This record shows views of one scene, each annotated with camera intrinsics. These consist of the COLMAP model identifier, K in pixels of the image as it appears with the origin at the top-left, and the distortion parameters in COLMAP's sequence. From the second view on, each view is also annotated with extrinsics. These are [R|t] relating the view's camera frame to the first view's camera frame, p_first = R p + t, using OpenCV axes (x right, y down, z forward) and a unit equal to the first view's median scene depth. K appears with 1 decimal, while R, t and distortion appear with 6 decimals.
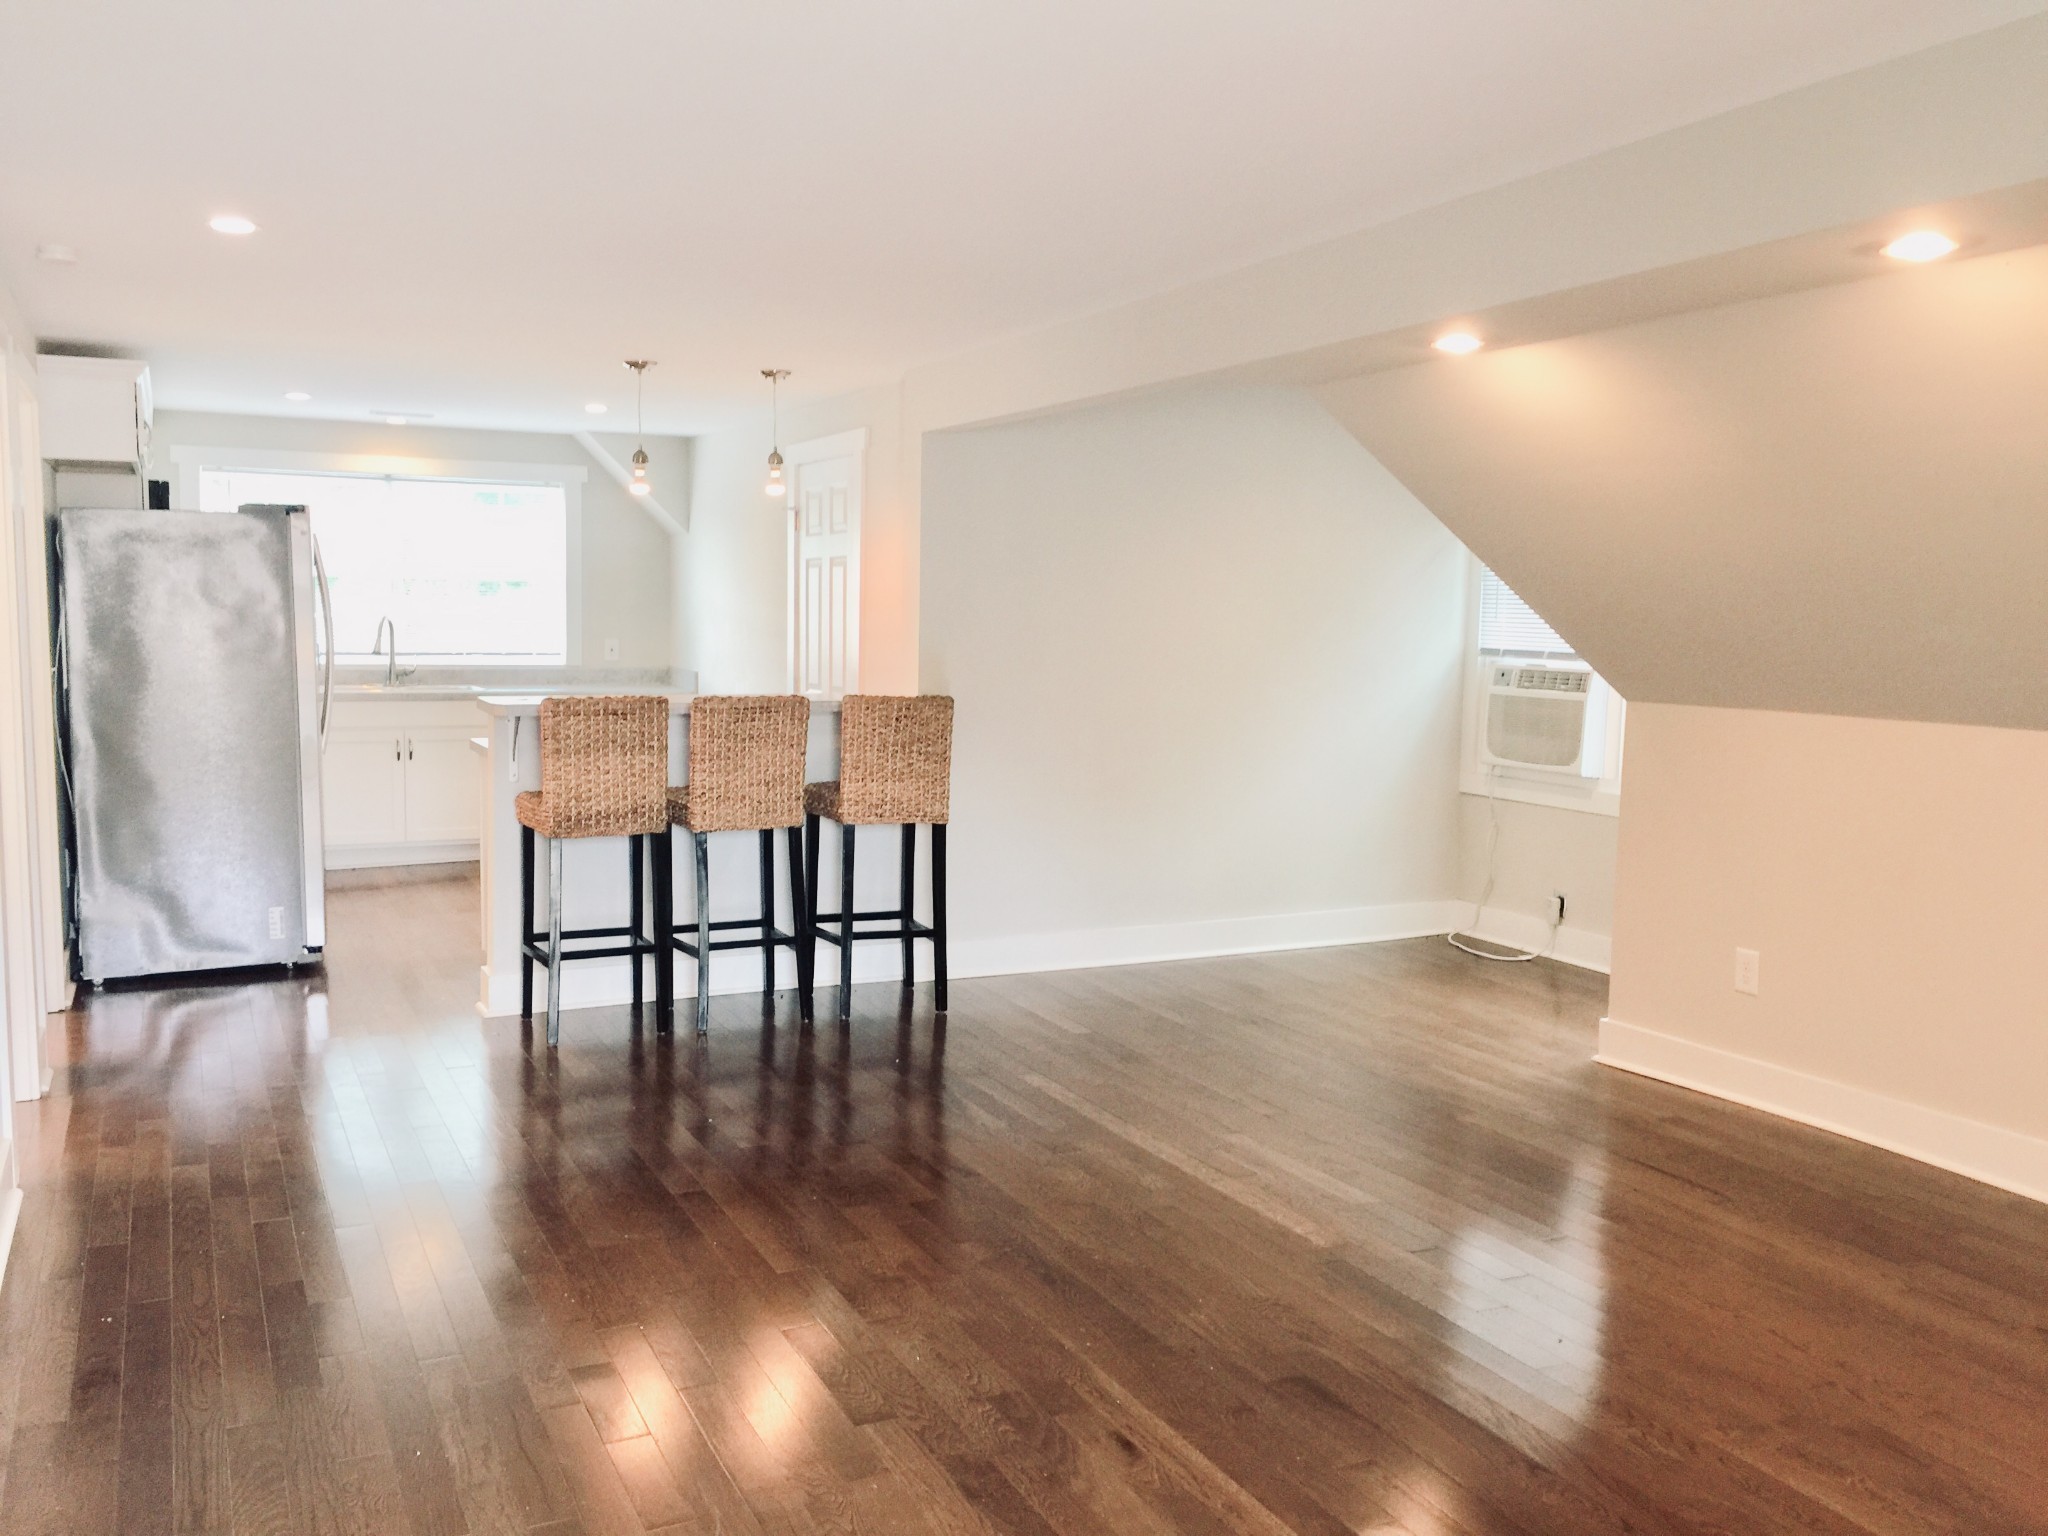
lens RADIAL K [[1772.6, 0, 1042.7], [0, 1772.6, 758.3], [0, 0, 1]] dist [0.060507, -0.014314]
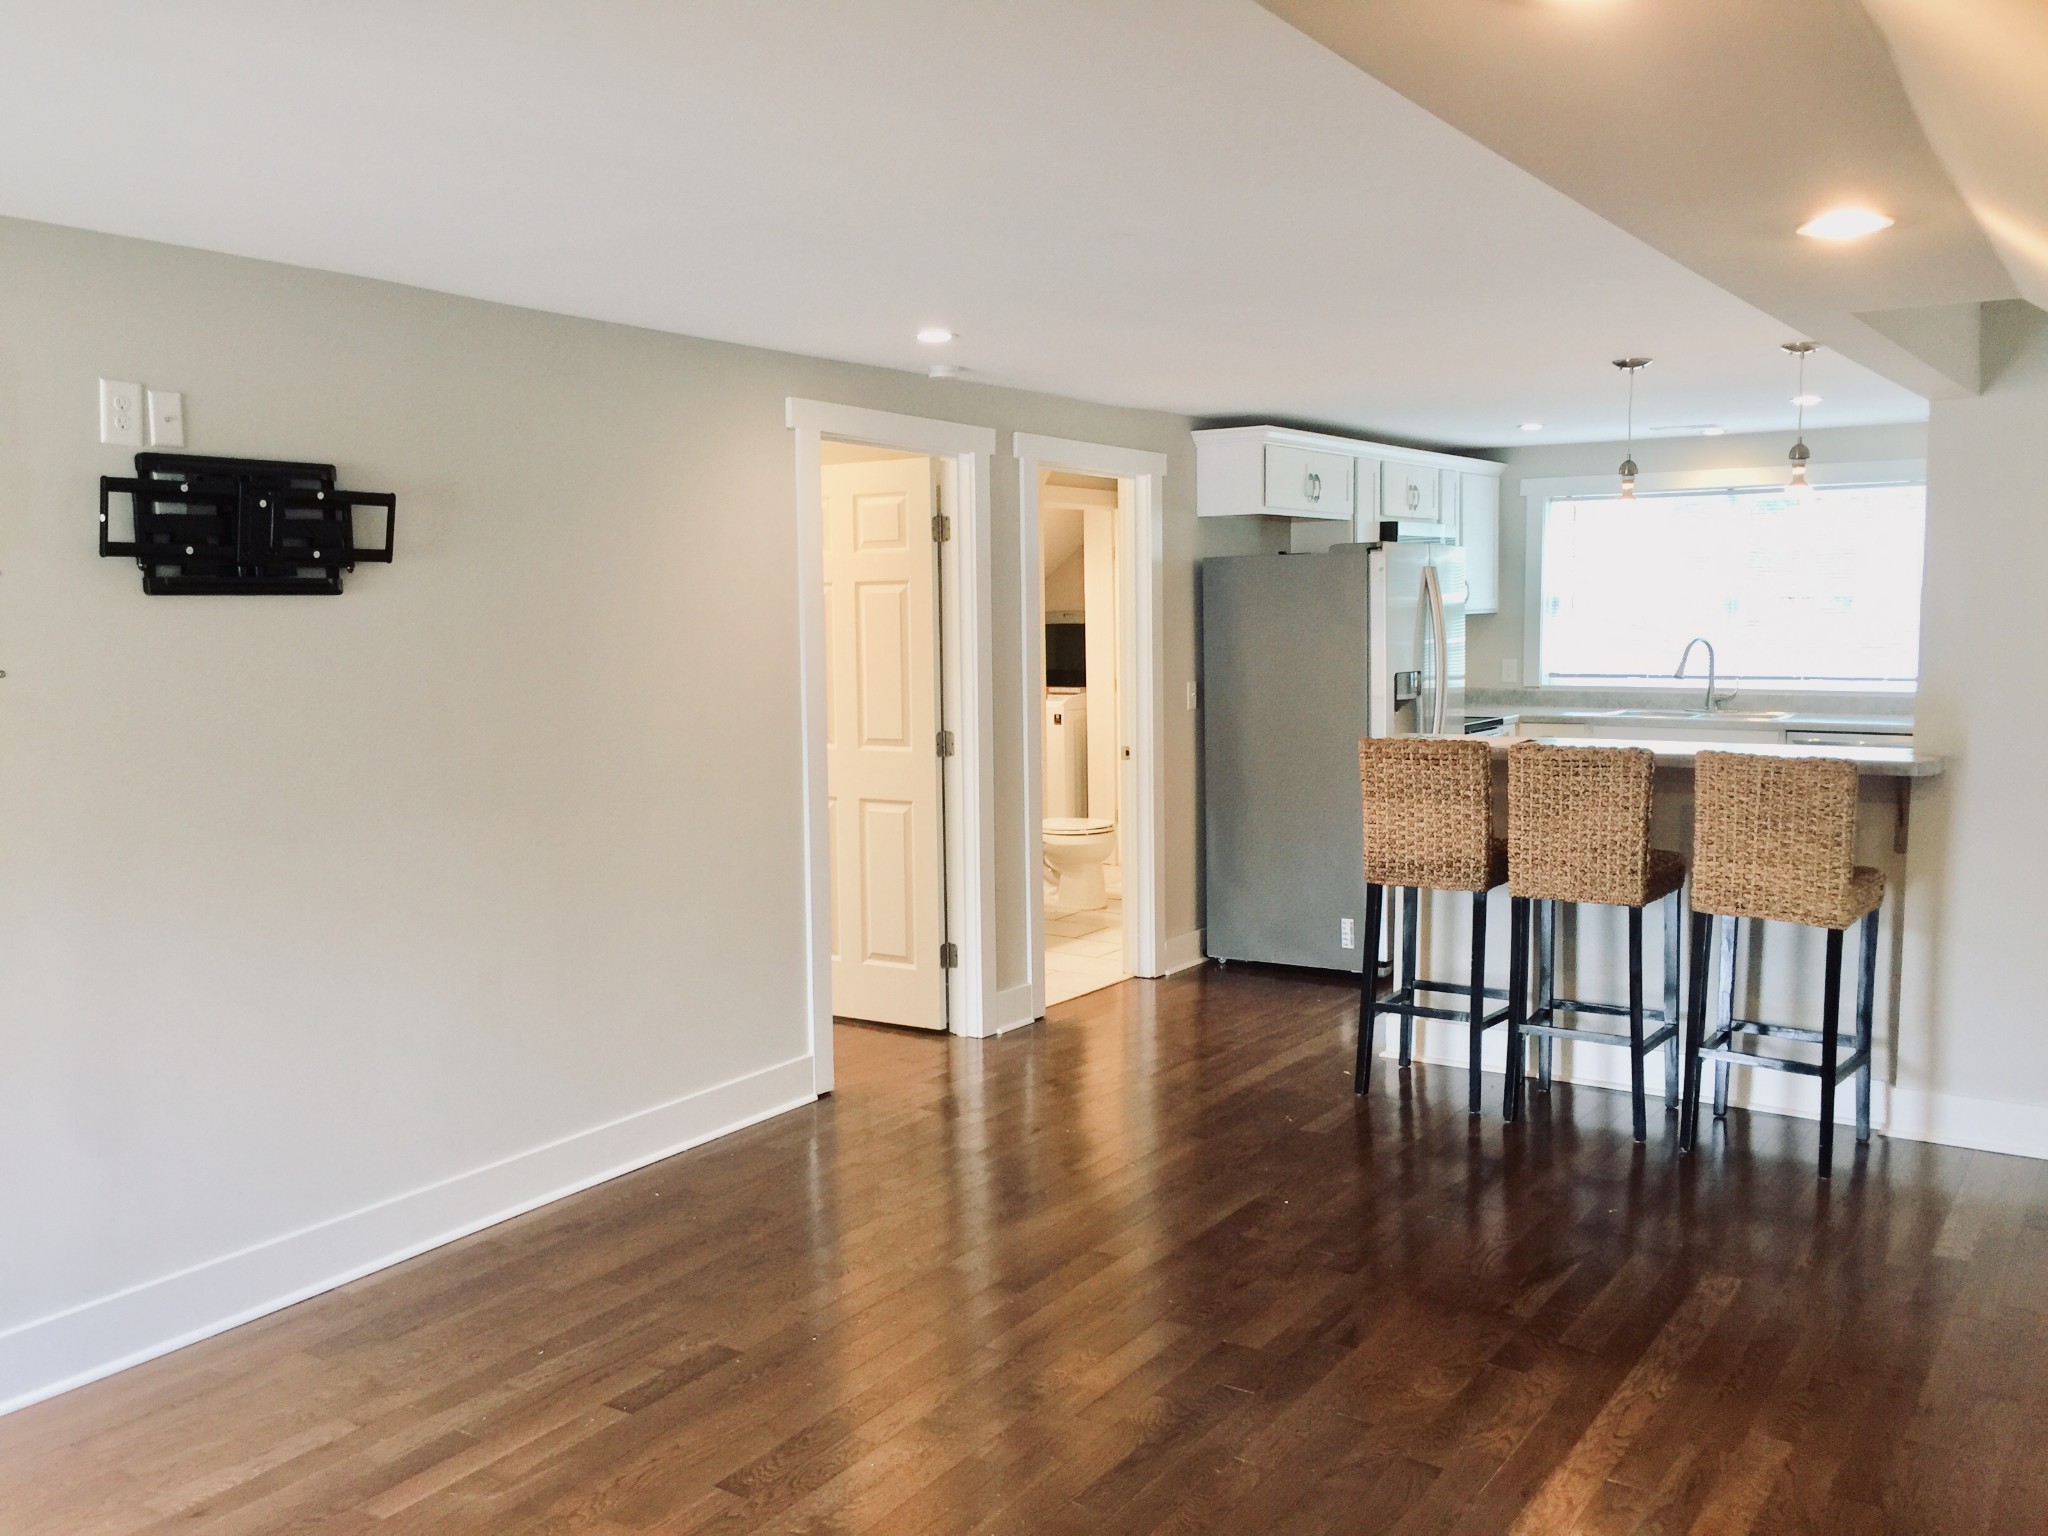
lens RADIAL K [[1772.6, 0, 1028.1], [0, 1772.6, 769.5], [0, 0, 1]] dist [0.060507, -0.014314]
pose [[0.504966, 0.063229, -0.860820, 0.398445], [-0.057630, 0.997558, 0.039466, -0.038418], [0.861213, 0.029681, 0.507377, 0.303442]]
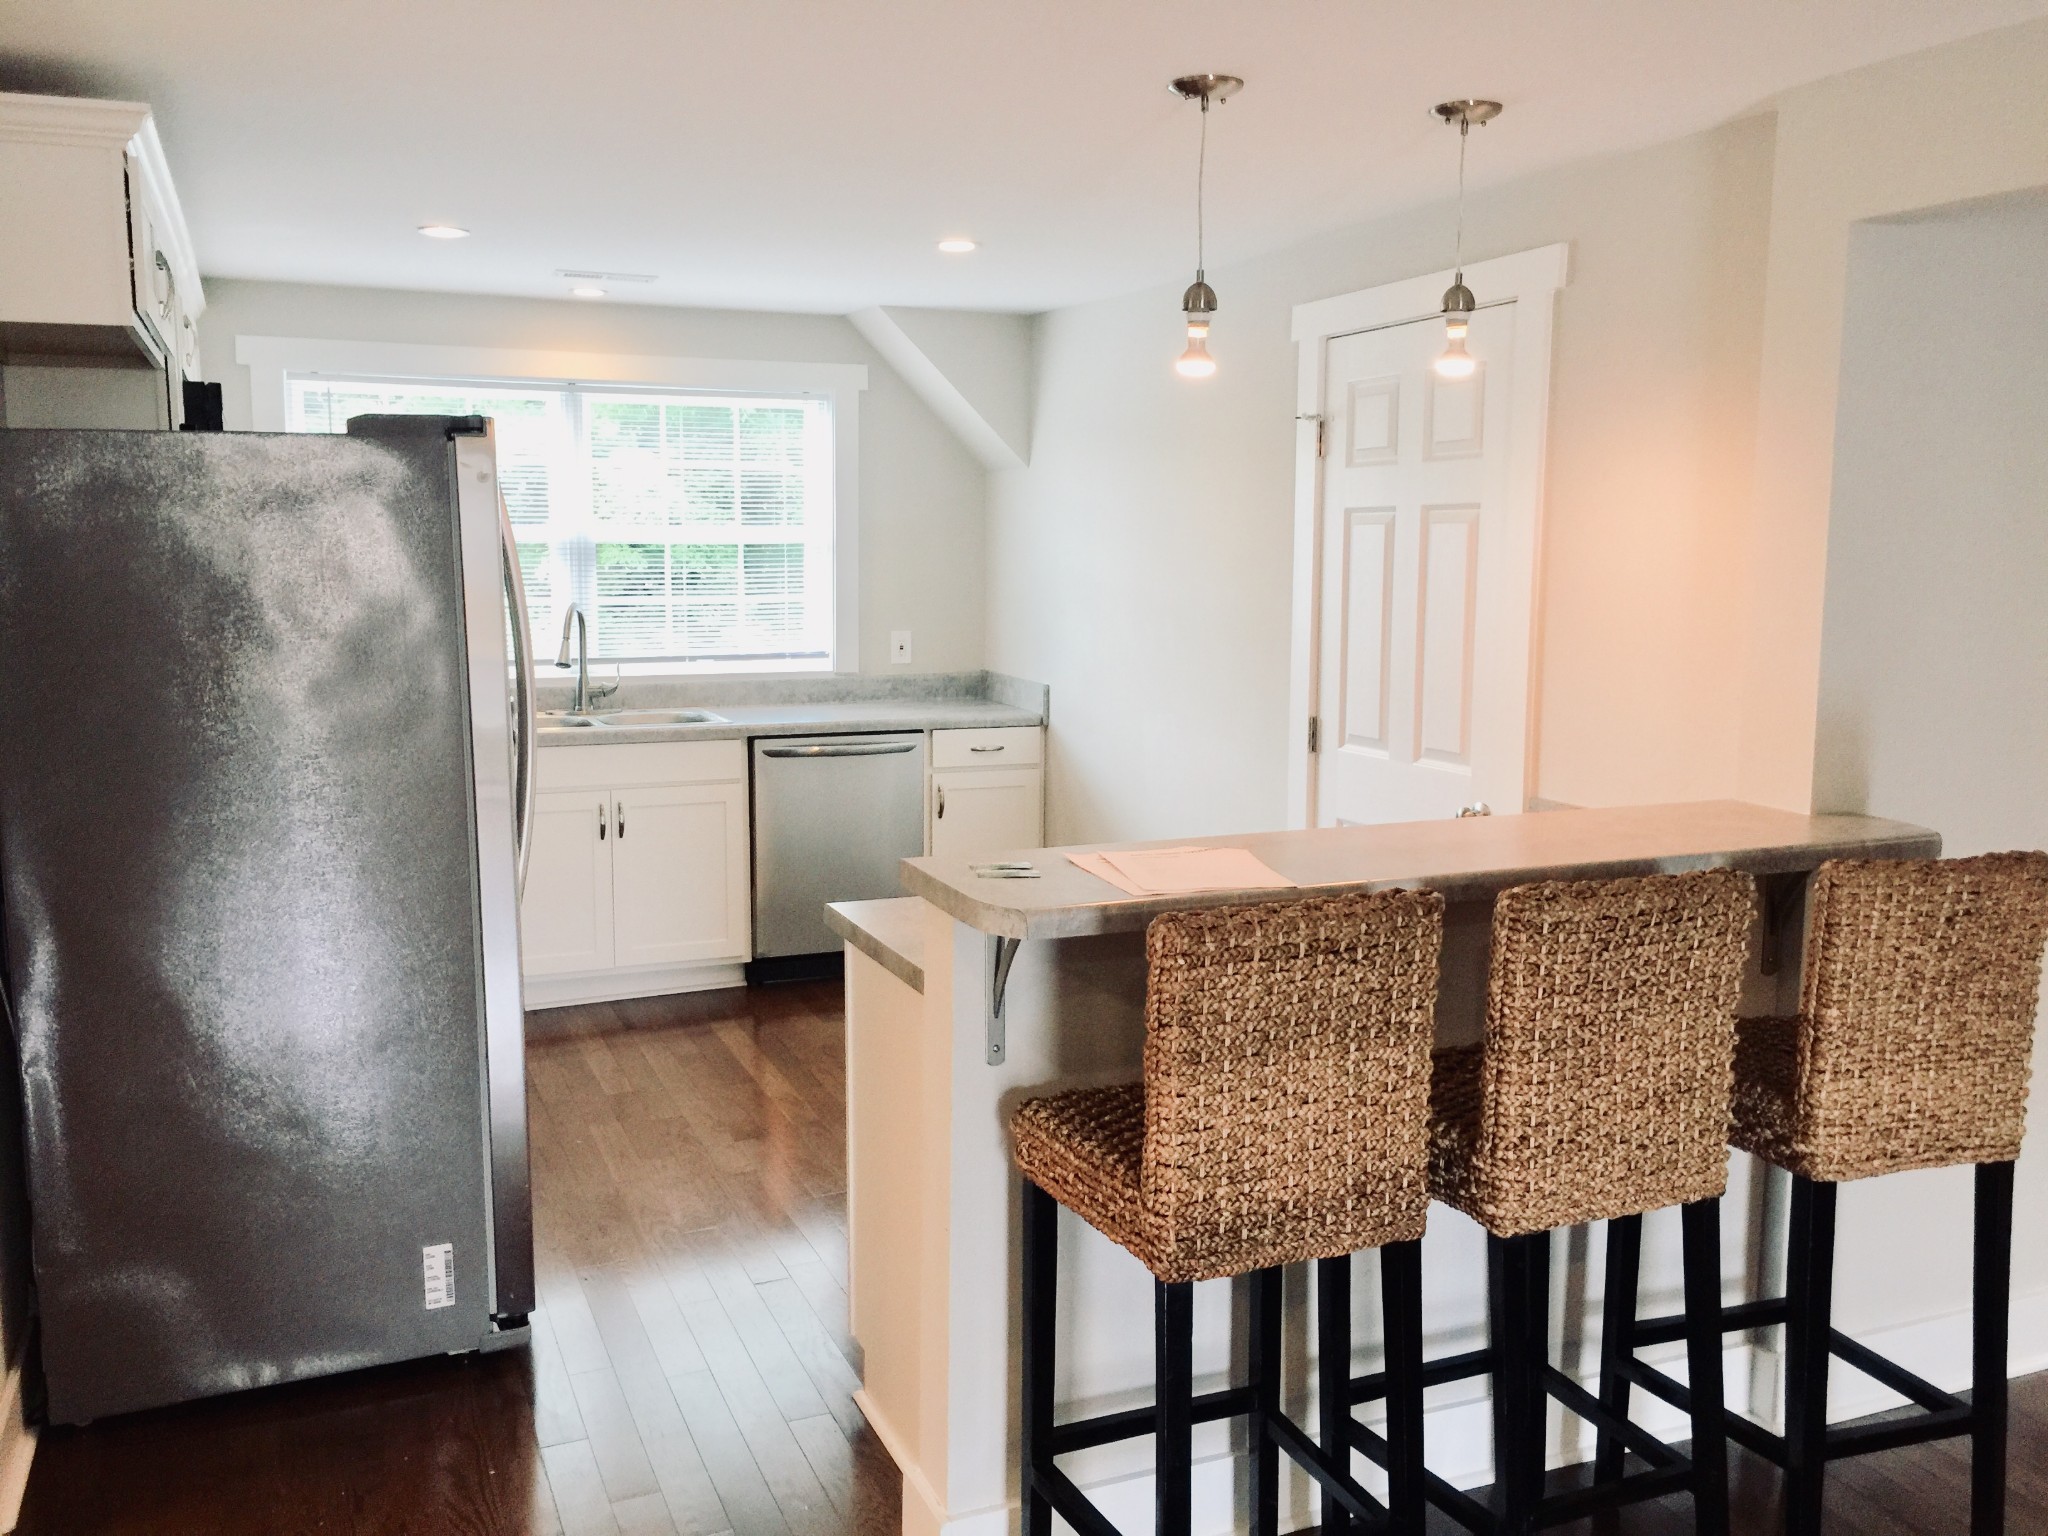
lens RADIAL K [[1772.6, 0, 1024.5], [0, 1772.6, 751.9], [0, 0, 1]] dist [0.060507, -0.014314]
pose [[0.998257, -0.004297, -0.058859, -0.246686], [0.006405, 0.999343, 0.035667, -0.070253], [0.058667, -0.035982, 0.997629, 0.544652]]
